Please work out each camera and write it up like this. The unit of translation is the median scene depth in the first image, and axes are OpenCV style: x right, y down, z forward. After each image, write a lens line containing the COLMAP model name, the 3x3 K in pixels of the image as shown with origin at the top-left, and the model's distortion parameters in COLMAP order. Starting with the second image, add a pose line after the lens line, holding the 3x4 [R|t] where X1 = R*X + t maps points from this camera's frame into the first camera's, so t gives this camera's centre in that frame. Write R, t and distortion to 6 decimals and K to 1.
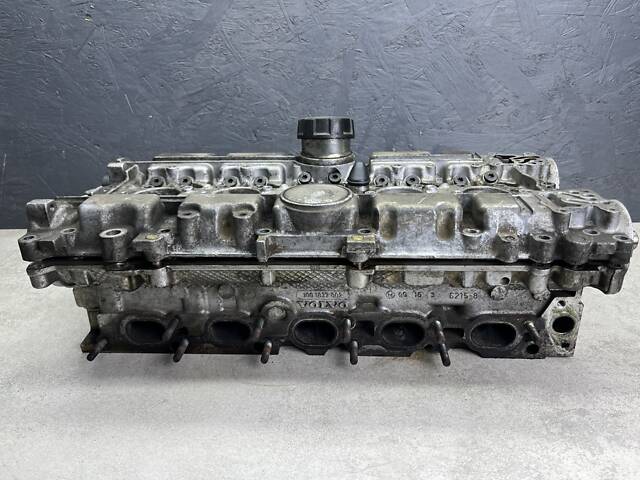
lens RADIAL K [[529.6, 0, 317.4], [0, 529.6, 242.0], [0, 0, 1]] dist [0.027920, -0.112049]
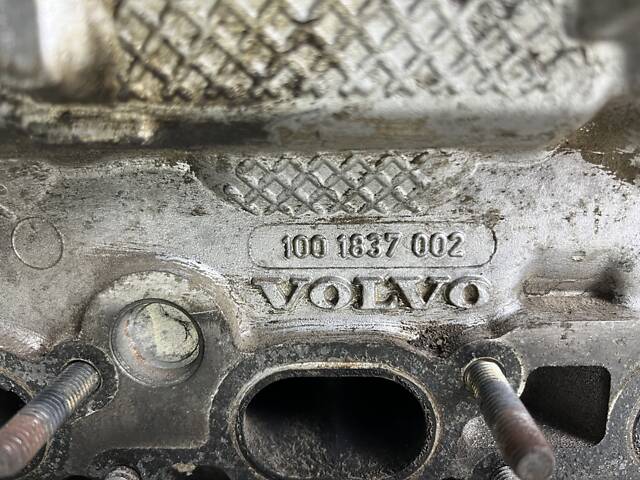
lens RADIAL K [[529.6, 0, 318.9], [0, 529.6, 241.1], [0, 0, 1]] dist [0.027920, -0.112049]
pose [[0.998790, 0.005754, 0.048837, -0.021475], [0.002458, 0.986047, -0.166451, 0.132891], [-0.049113, 0.166369, 0.984840, 0.783231]]
